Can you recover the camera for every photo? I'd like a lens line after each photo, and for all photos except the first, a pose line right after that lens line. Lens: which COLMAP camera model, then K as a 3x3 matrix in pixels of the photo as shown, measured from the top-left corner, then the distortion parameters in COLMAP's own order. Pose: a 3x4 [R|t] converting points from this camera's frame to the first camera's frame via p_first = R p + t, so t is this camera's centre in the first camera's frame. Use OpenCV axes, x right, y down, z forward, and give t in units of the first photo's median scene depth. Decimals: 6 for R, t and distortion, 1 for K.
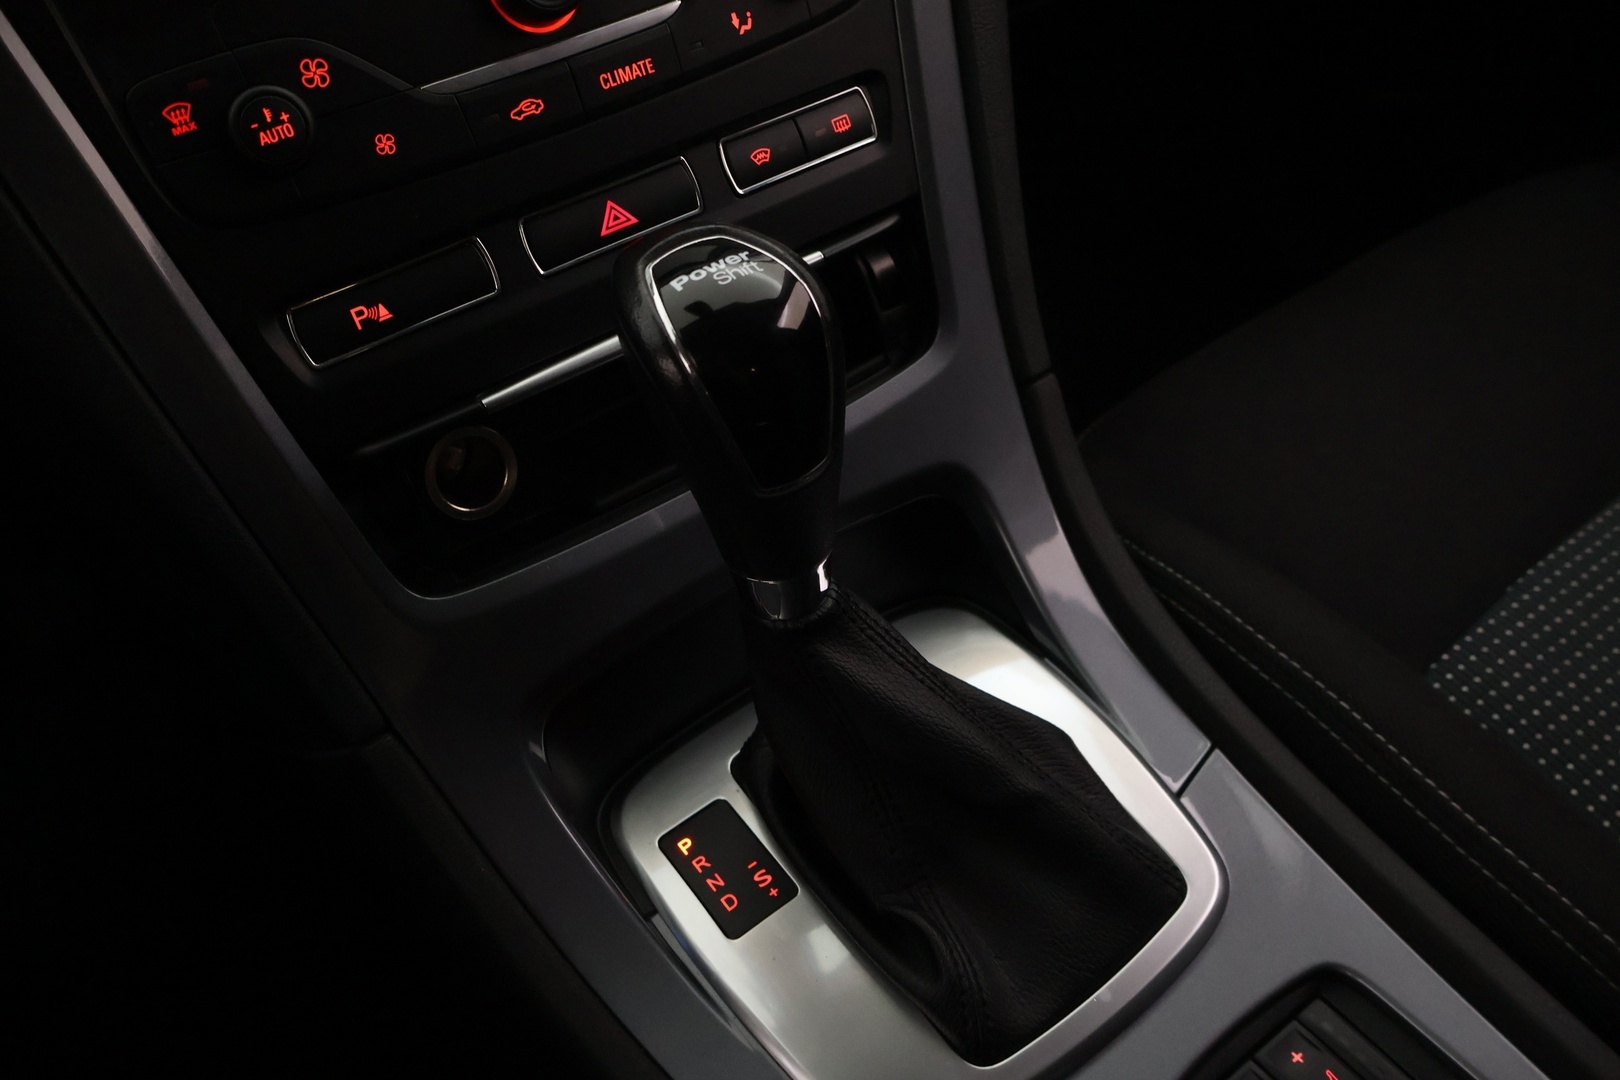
lens RADIAL K [[1326.9, 0, 800.5], [0, 1326.9, 541.5], [0, 0, 1]] dist [-0.000168, 0.003415]
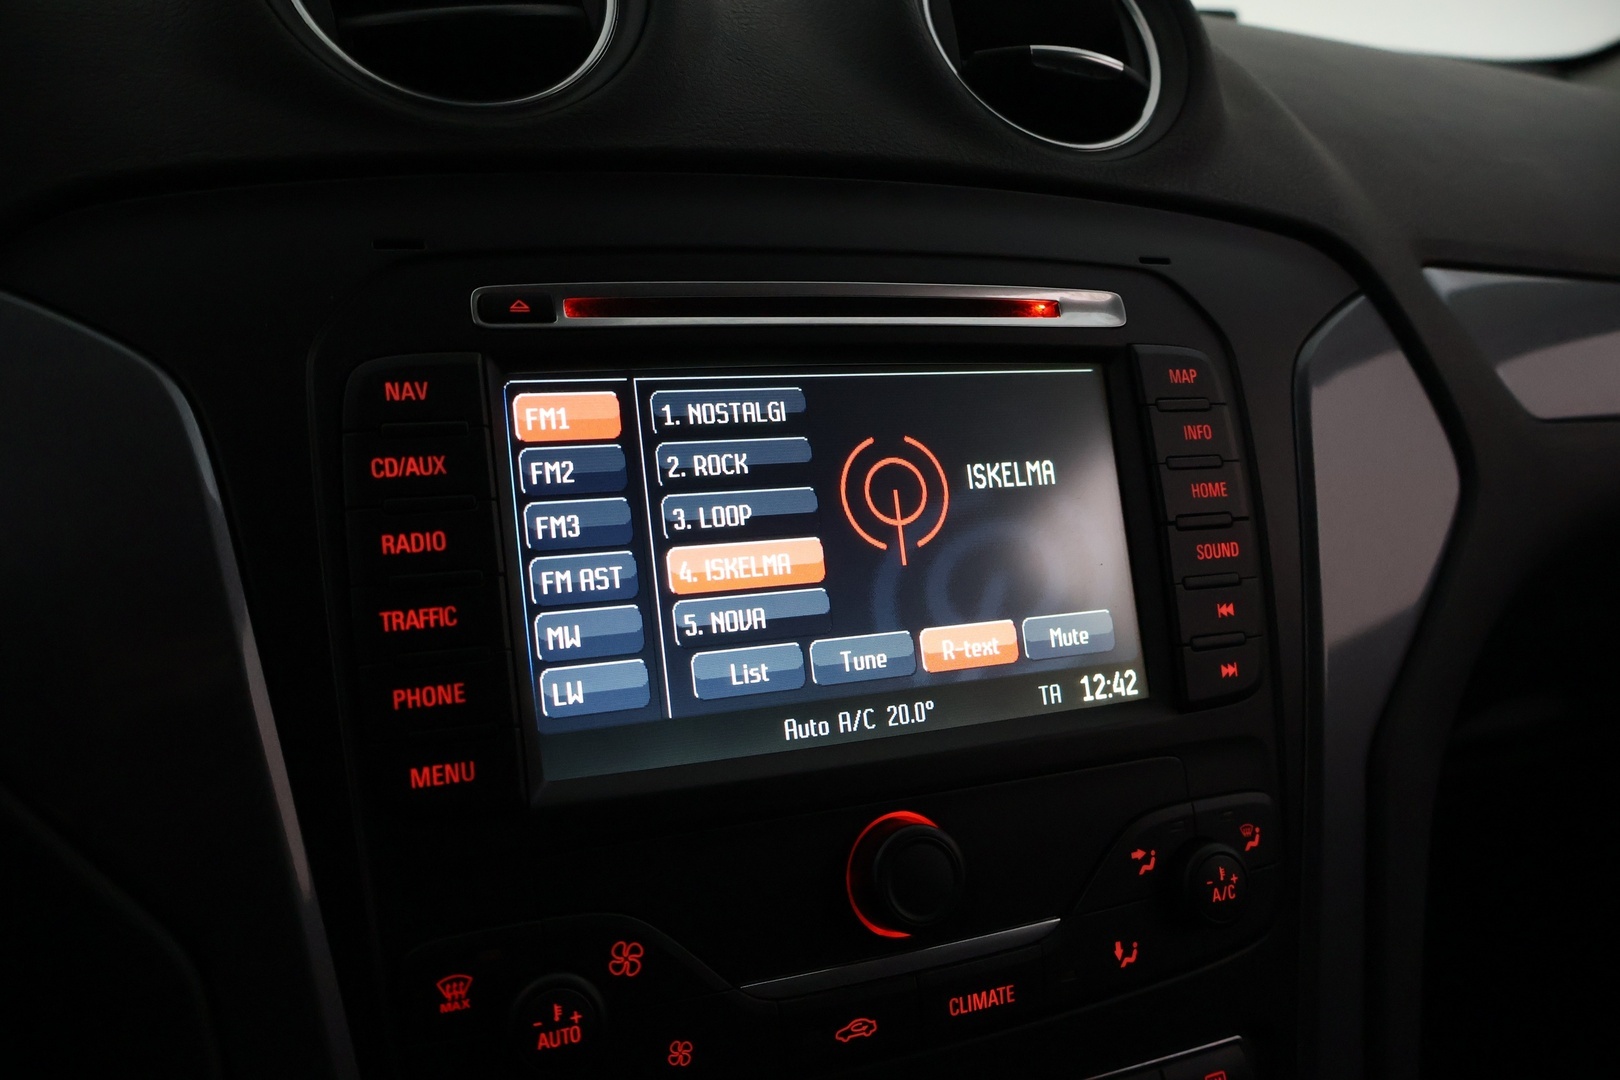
lens RADIAL K [[1326.9, 0, 801.8], [0, 1326.9, 542.3], [0, 0, 1]] dist [-0.000168, 0.003415]
pose [[0.967336, 0.200589, -0.155001, -0.172445], [-0.245505, 0.893635, -0.375691, -0.279217], [0.063155, 0.401473, 0.913691, 0.147660]]
